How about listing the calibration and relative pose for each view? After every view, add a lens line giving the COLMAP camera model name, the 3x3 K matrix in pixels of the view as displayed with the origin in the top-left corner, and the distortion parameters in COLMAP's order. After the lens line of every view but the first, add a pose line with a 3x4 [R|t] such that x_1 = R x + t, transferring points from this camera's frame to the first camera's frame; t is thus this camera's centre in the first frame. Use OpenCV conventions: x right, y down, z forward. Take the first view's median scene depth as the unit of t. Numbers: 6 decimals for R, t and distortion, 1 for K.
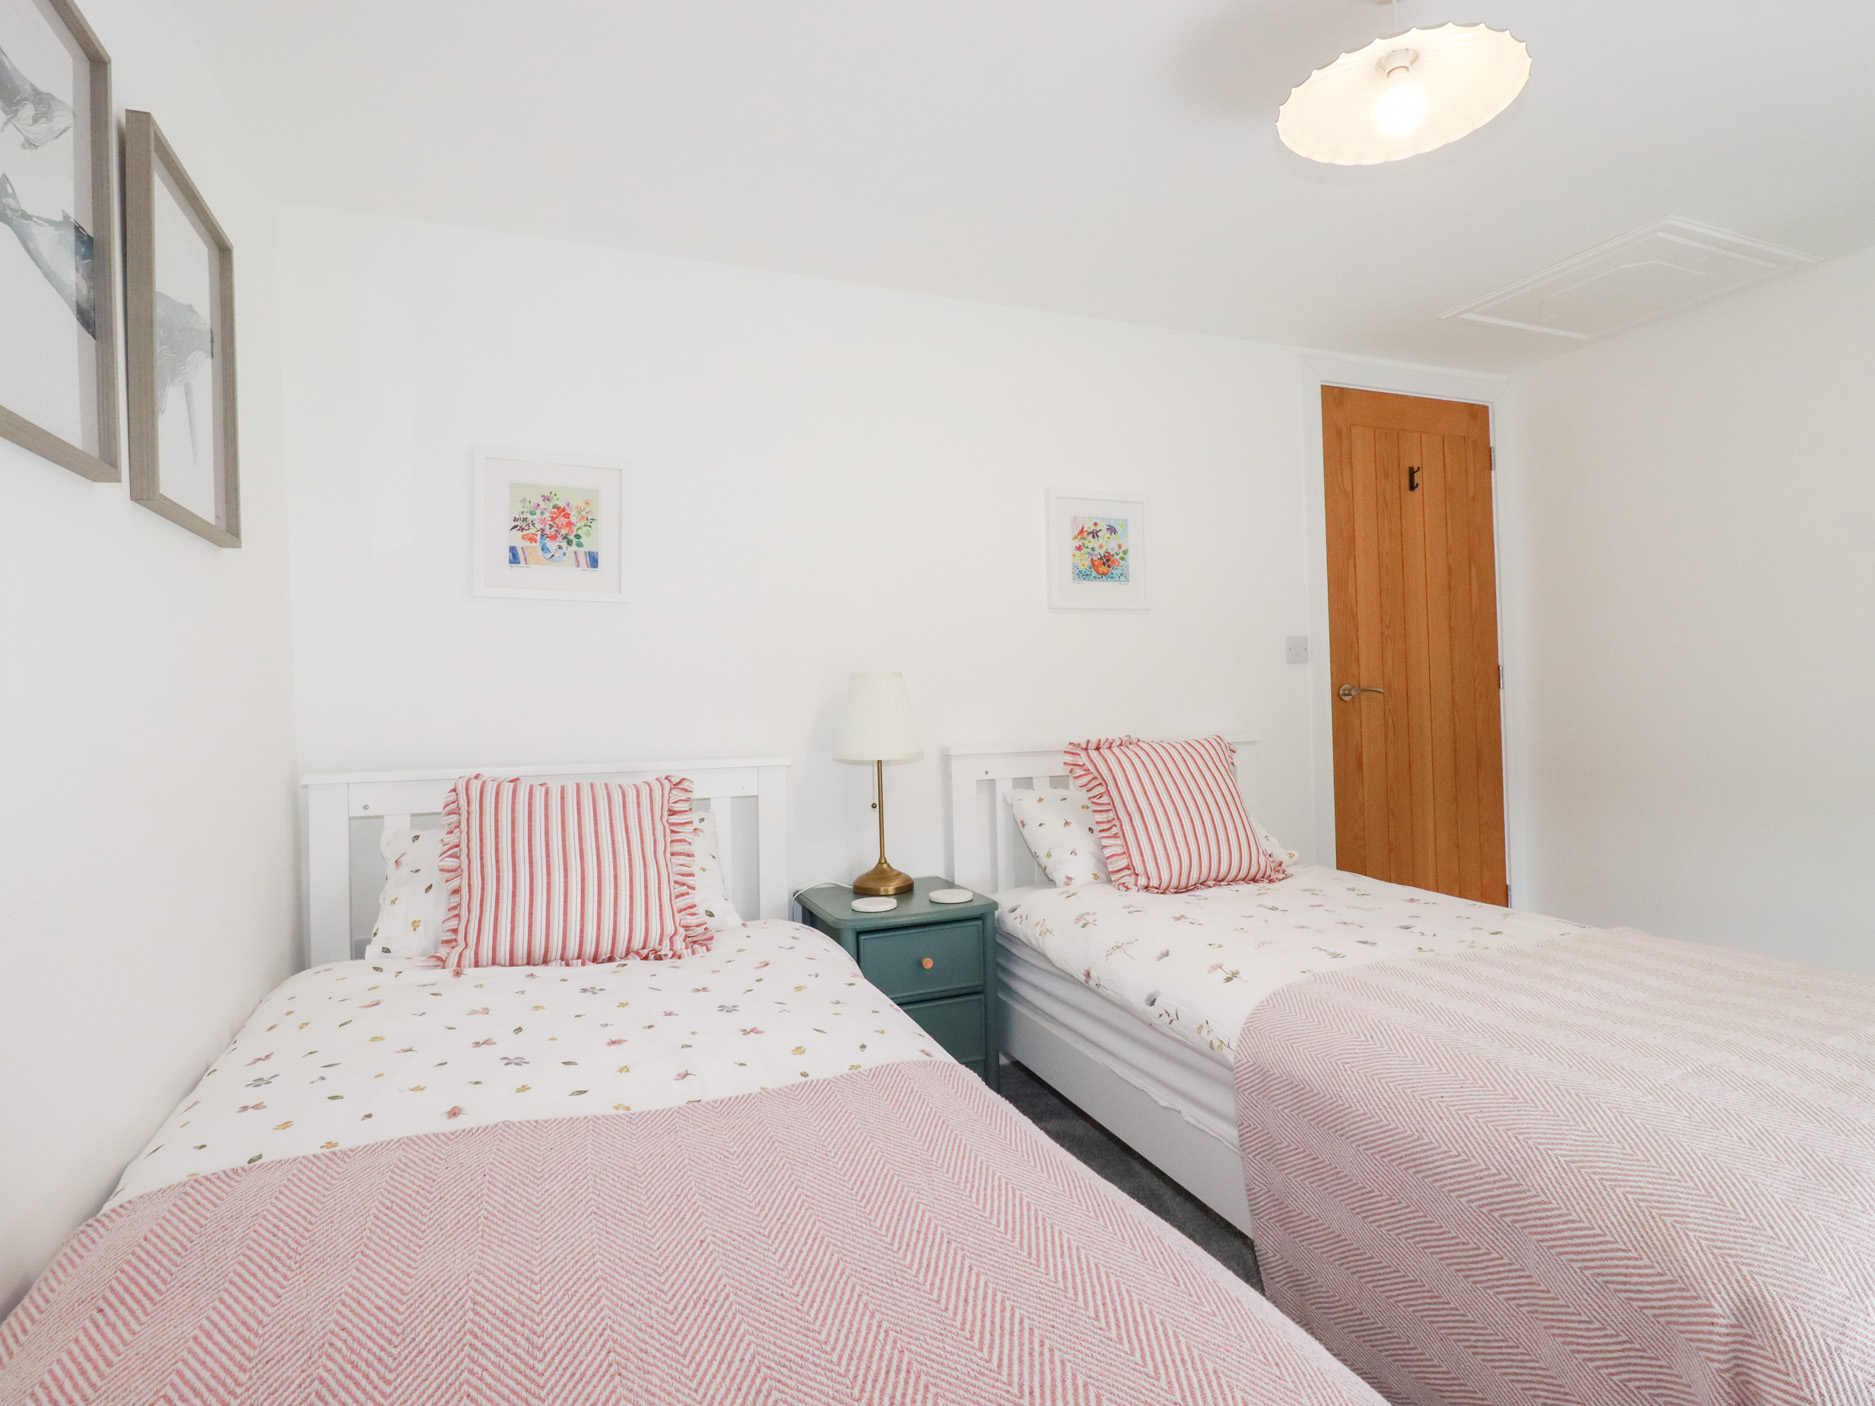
lens RADIAL K [[974.5, 0, 946.2], [0, 974.5, 695.5], [0, 0, 1]] dist [0.001987, -0.014901]
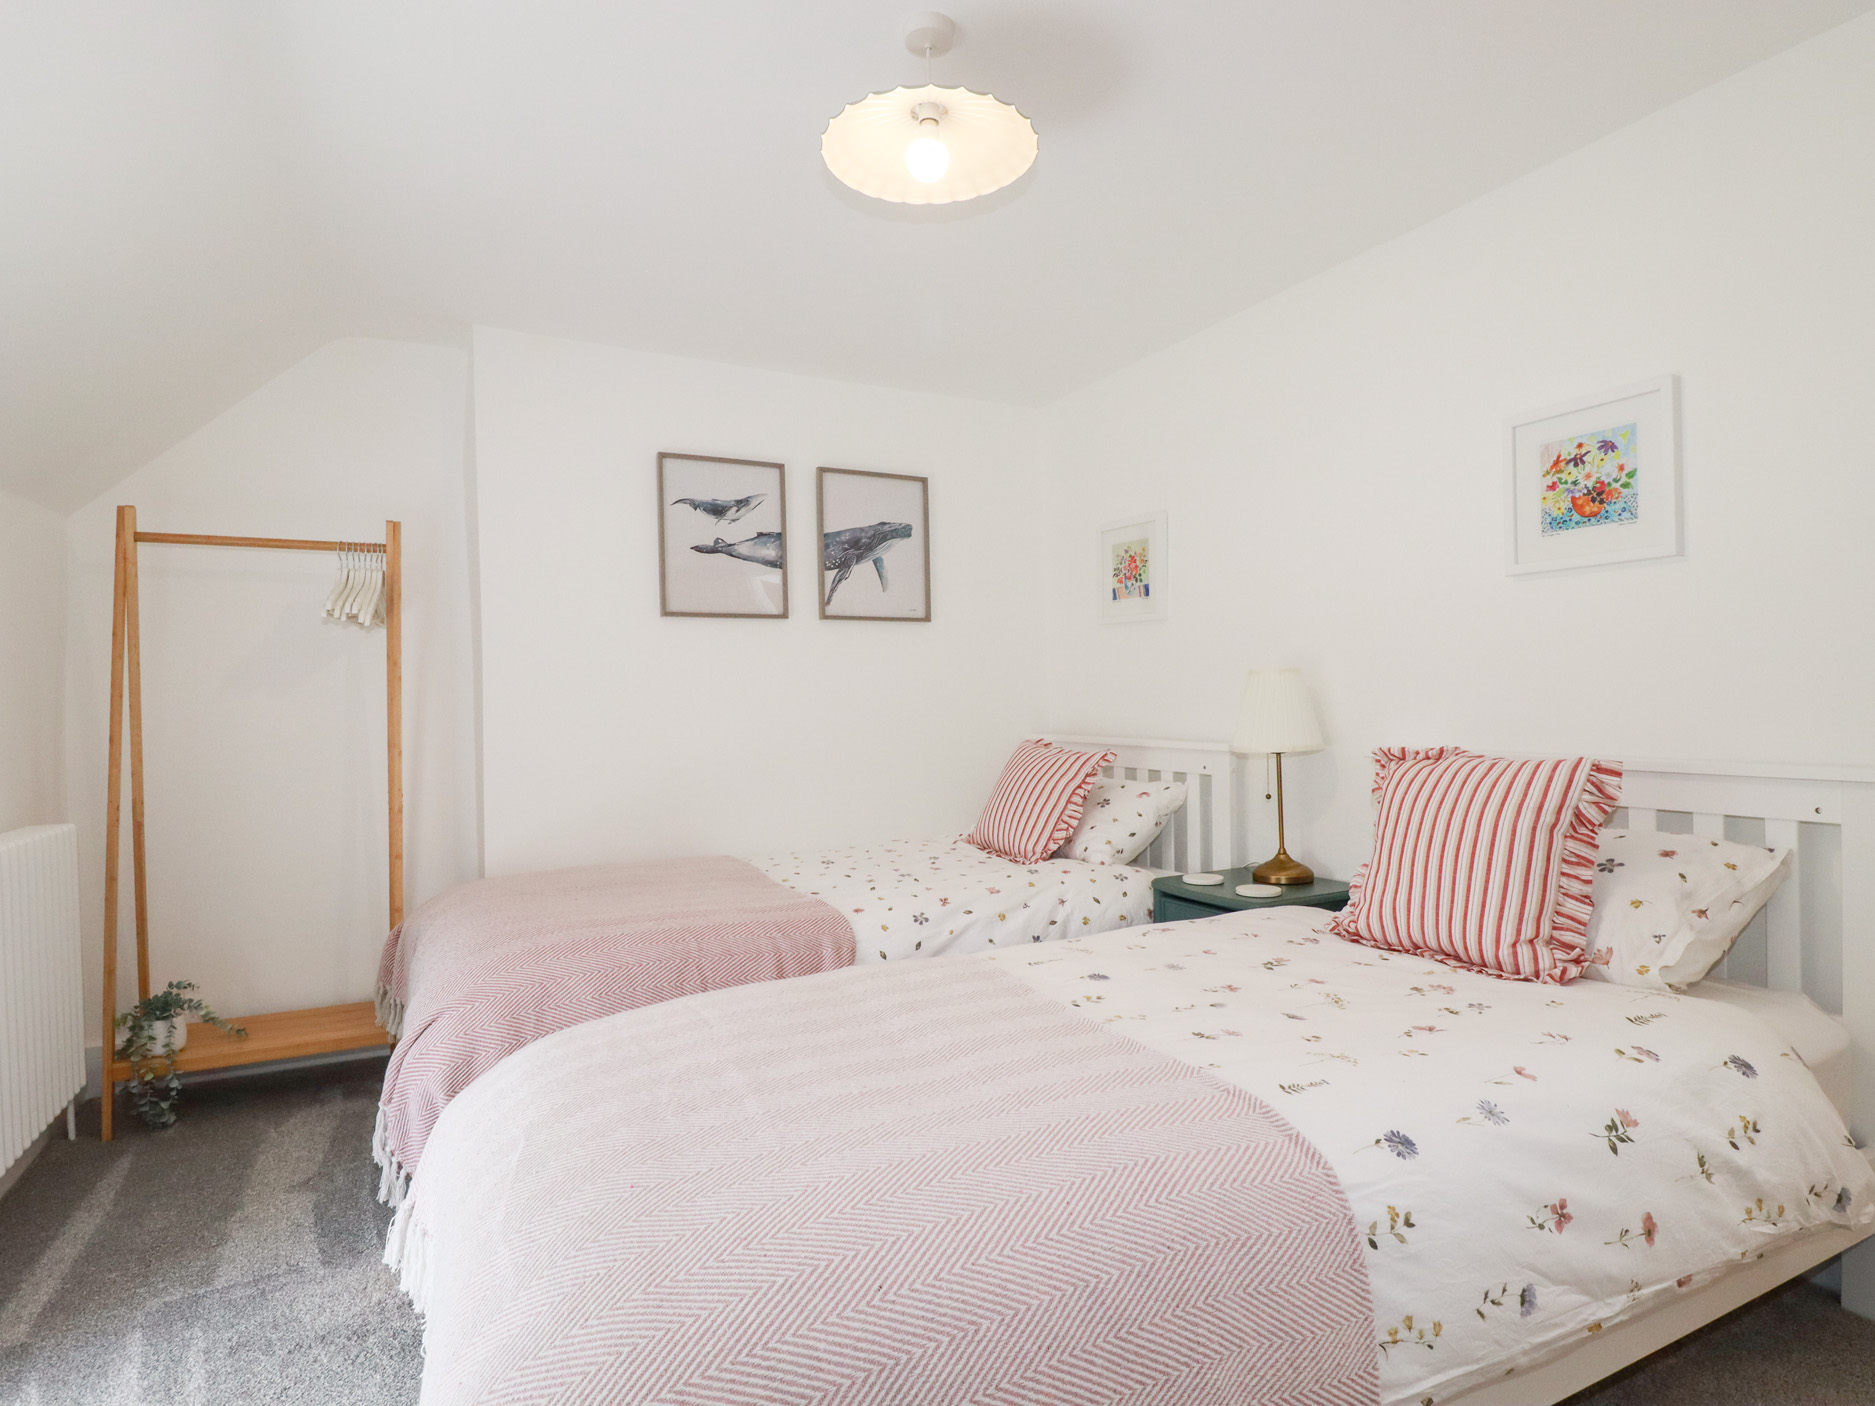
lens RADIAL K [[1096.0, 0, 937.5], [0, 1096.0, 703.0], [0, 0, 1]] dist [-0.003050, -0.003093]
pose [[0.033352, 0.023892, -0.999158, 1.156404], [0.013714, 0.999609, 0.024360, -0.021702], [0.999350, -0.014515, 0.033011, 0.642305]]
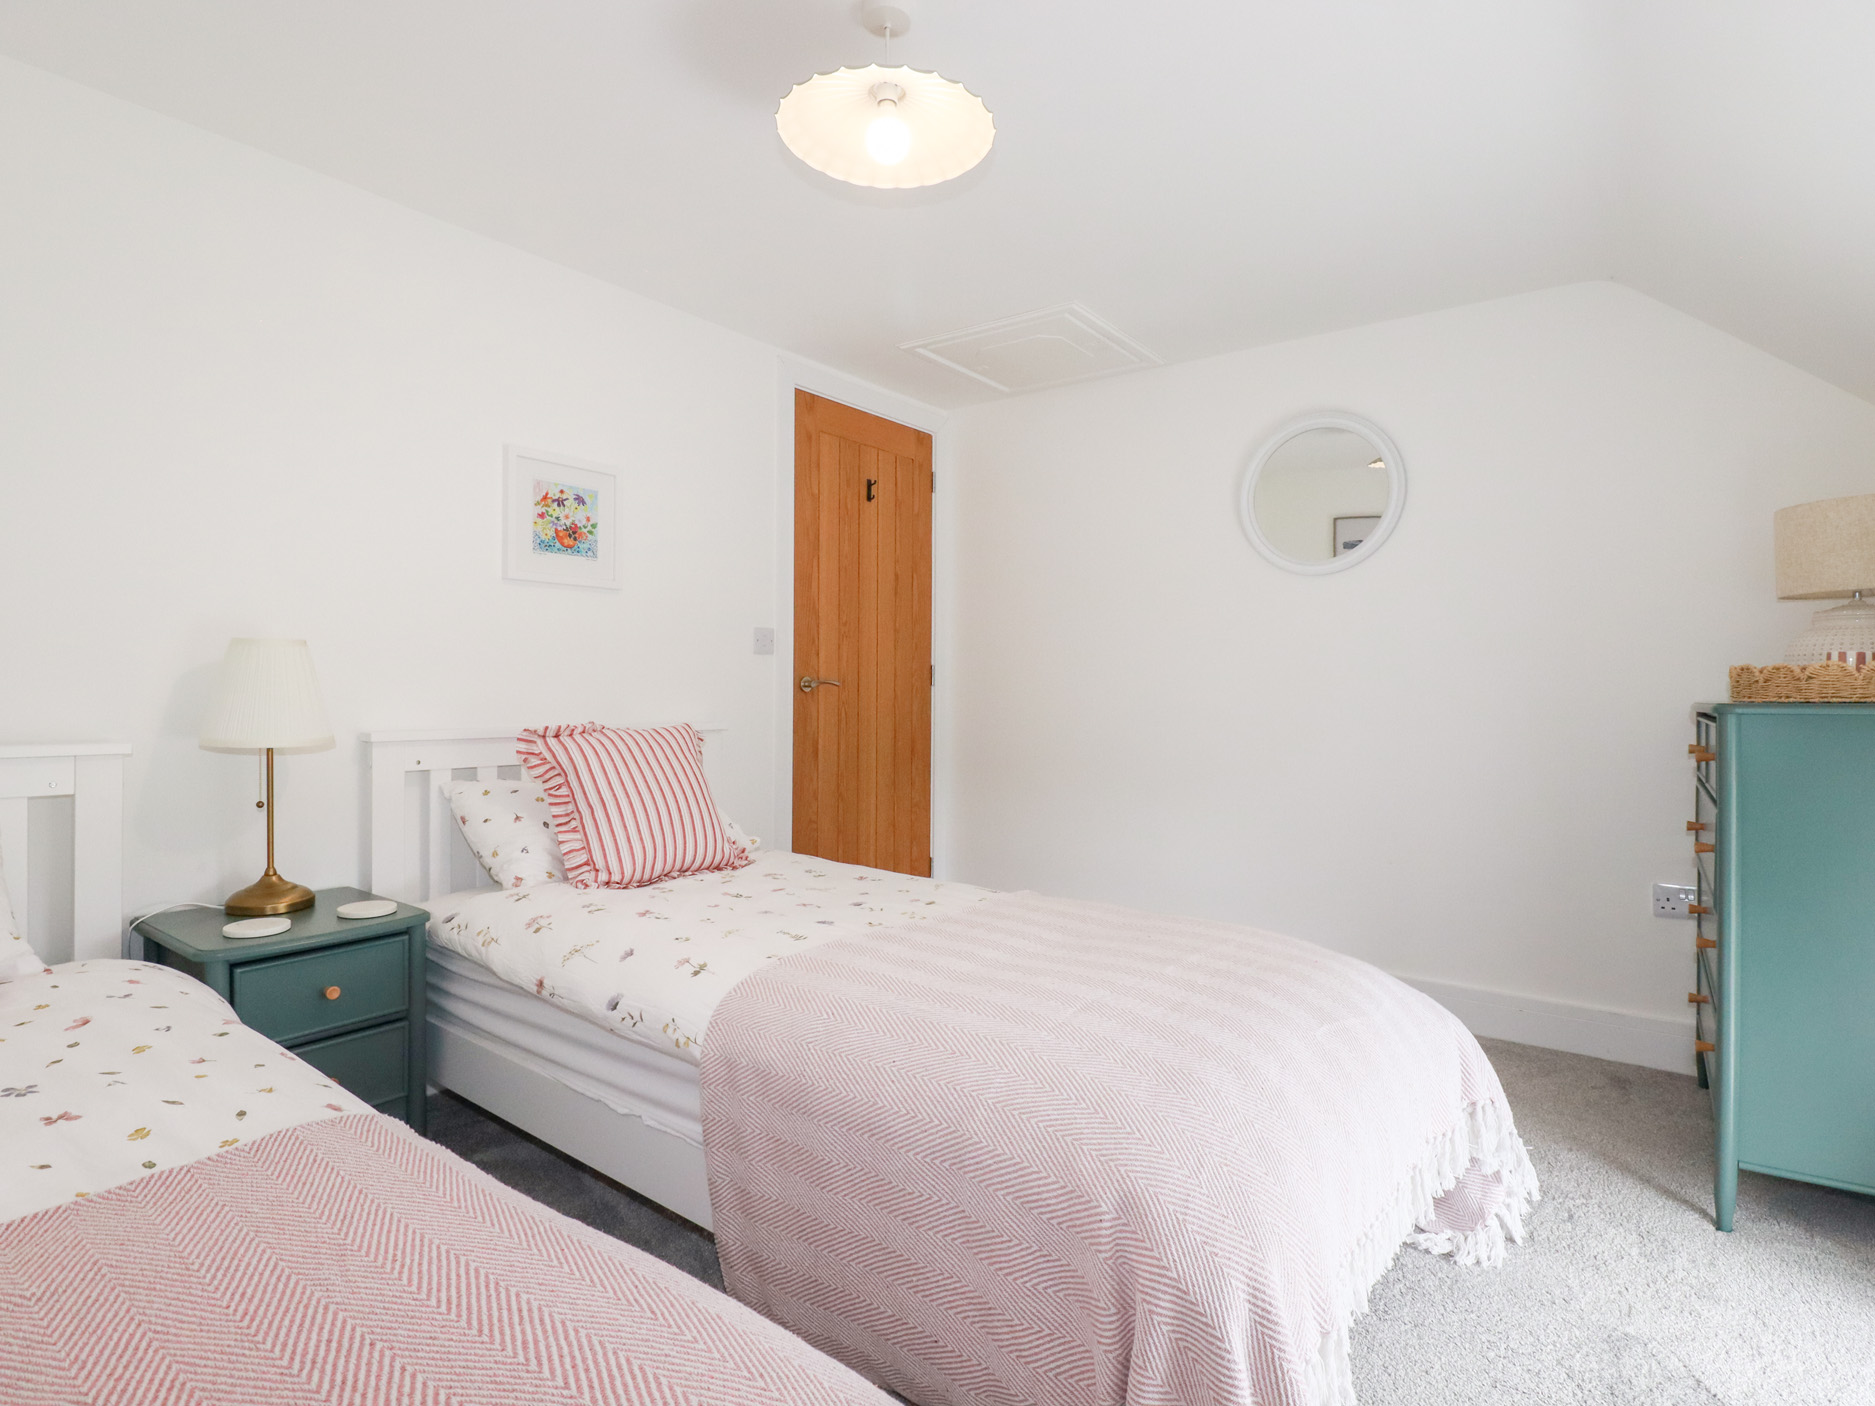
lens RADIAL K [[974.5, 0, 946.2], [0, 974.5, 695.5], [0, 0, 1]] dist [0.001987, -0.014901]
pose [[0.855339, 0.029677, 0.517218, -0.007802], [-0.037161, 0.999301, 0.004117, -0.001079], [-0.516734, -0.022742, 0.855844, 0.026467]]
